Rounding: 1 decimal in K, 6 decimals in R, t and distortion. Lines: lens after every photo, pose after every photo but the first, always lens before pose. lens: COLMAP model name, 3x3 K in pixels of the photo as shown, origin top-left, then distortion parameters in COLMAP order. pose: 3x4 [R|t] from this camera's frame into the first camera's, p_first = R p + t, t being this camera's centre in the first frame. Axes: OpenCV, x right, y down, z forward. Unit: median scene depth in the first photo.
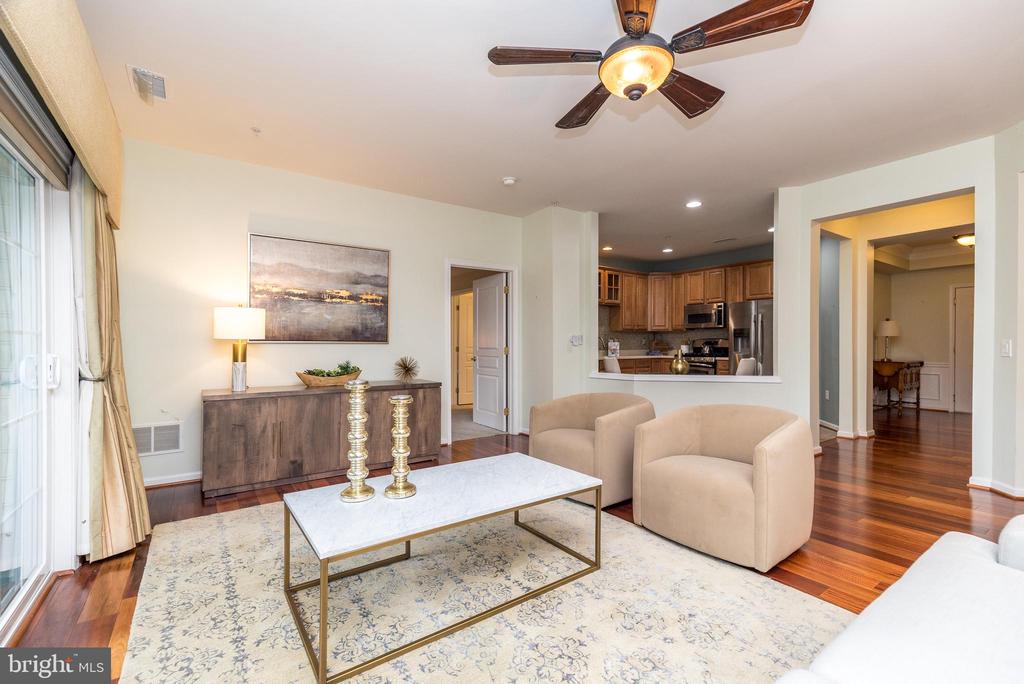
lens RADIAL K [[445.2, 0, 512.1], [0, 445.2, 340.1], [0, 0, 1]] dist [0.005161, 0.000244]
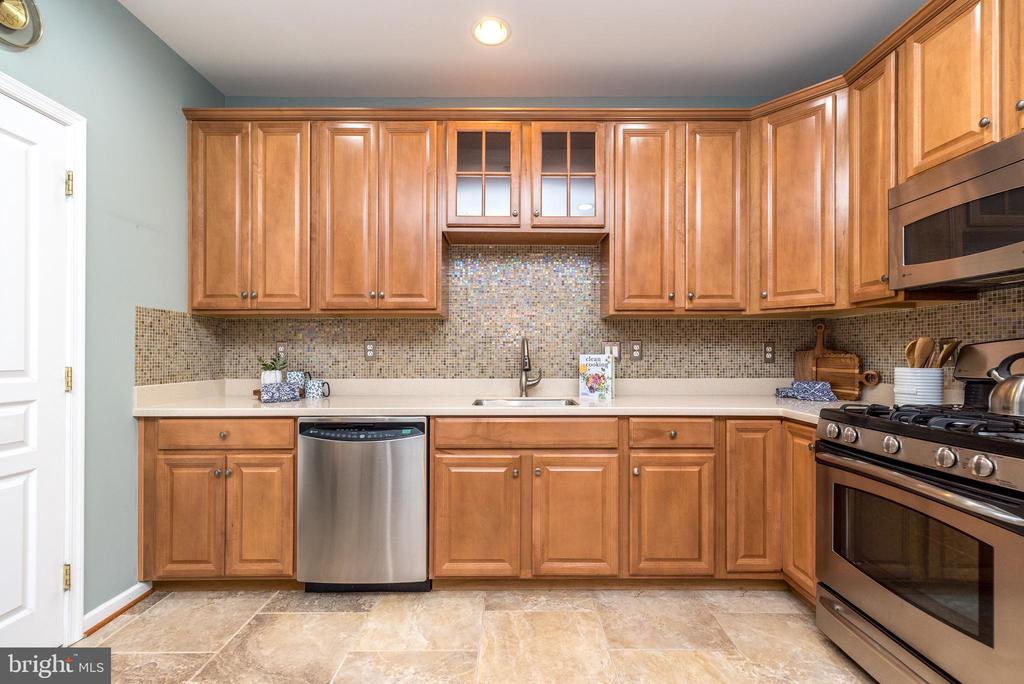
lens RADIAL K [[442.4, 0, 511.8], [0, 442.4, 350.2], [0, 0, 1]] dist [0.004993, 0.000663]
pose [[0.816215, -0.007369, -0.577702, 0.372616], [-0.002402, 0.999867, -0.016148, 0.006738], [0.577744, 0.014568, 0.816088, 0.736936]]
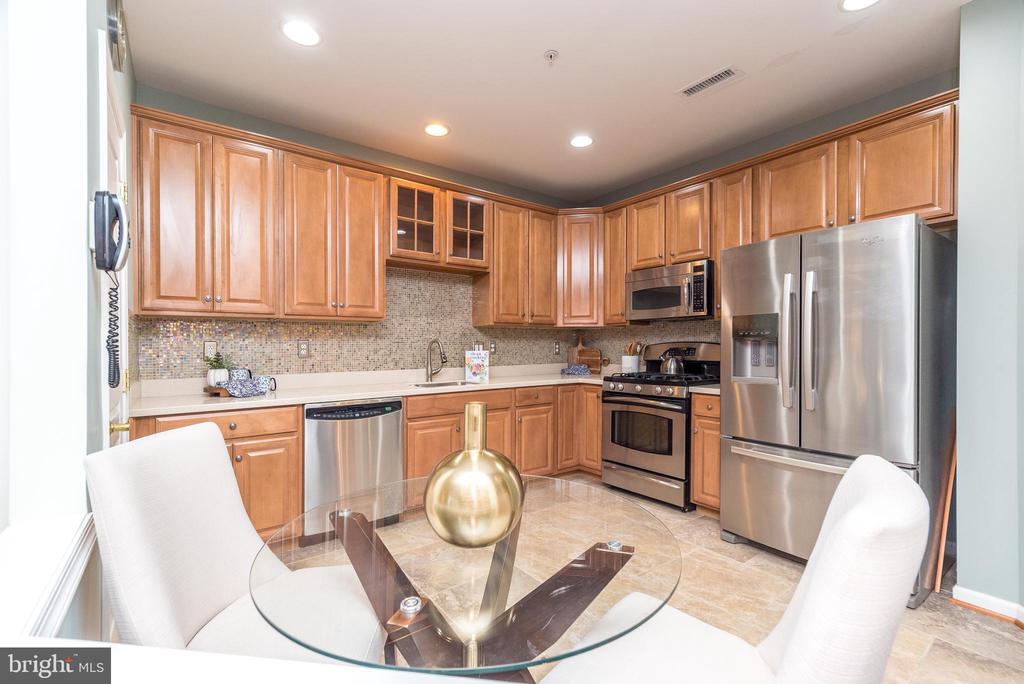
lens RADIAL K [[439.2, 0, 513.1], [0, 439.2, 350.5], [0, 0, 1]] dist [0.002486, 0.000312]
pose [[0.999631, -0.006931, 0.026268, 0.262638], [0.006835, 0.999970, 0.003735, 0.002661], [-0.026293, -0.003554, 0.999648, 0.553832]]
